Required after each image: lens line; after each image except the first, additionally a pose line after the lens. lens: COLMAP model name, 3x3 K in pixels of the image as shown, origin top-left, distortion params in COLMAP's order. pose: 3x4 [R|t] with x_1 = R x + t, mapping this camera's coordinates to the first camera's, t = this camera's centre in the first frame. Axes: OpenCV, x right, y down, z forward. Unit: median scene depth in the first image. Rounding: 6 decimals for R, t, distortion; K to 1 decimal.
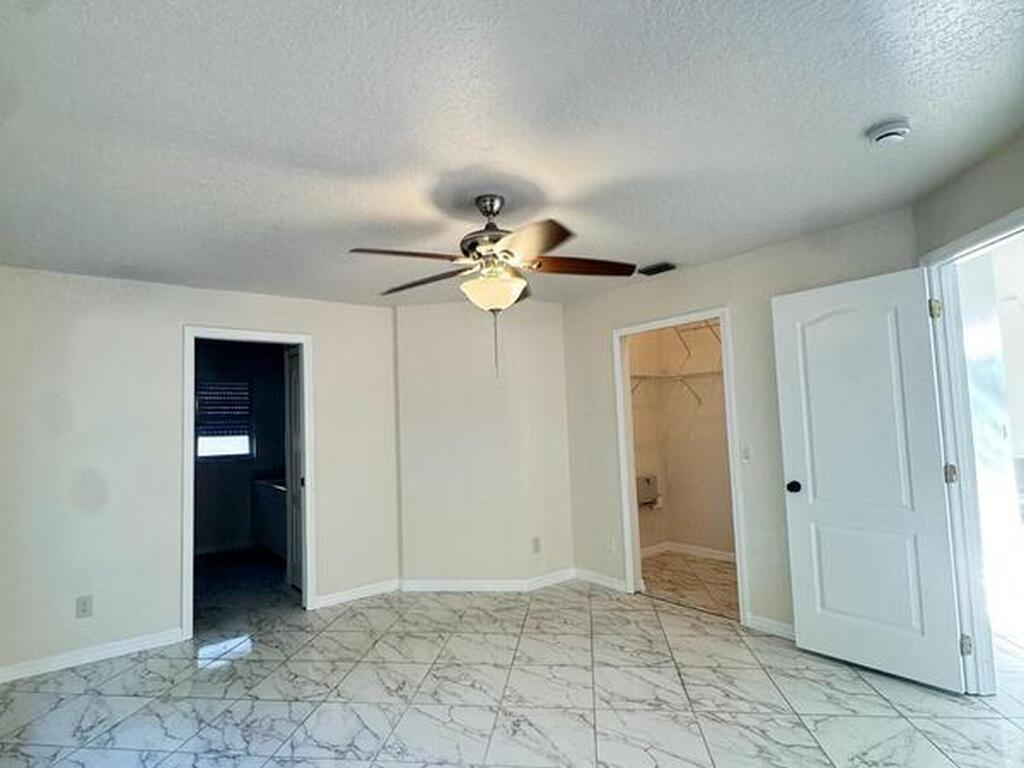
lens RADIAL K [[547.6, 0, 512.2], [0, 547.6, 385.4], [0, 0, 1]] dist [-0.006638, 0.004397]
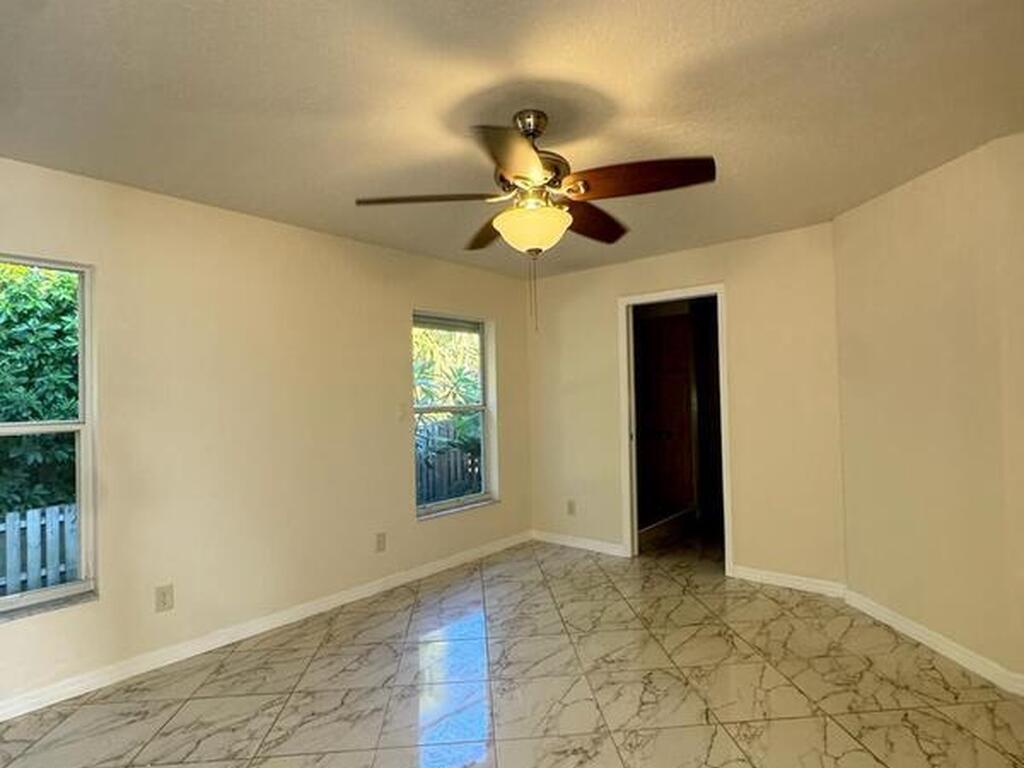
lens RADIAL K [[547.6, 0, 511.9], [0, 547.6, 383.4], [0, 0, 1]] dist [-0.006638, 0.004397]
pose [[0.205593, 0.010732, -0.978579, 0.503770], [0.084218, 0.996036, 0.028617, 0.021940], [0.975007, -0.088297, 0.203874, 0.500710]]
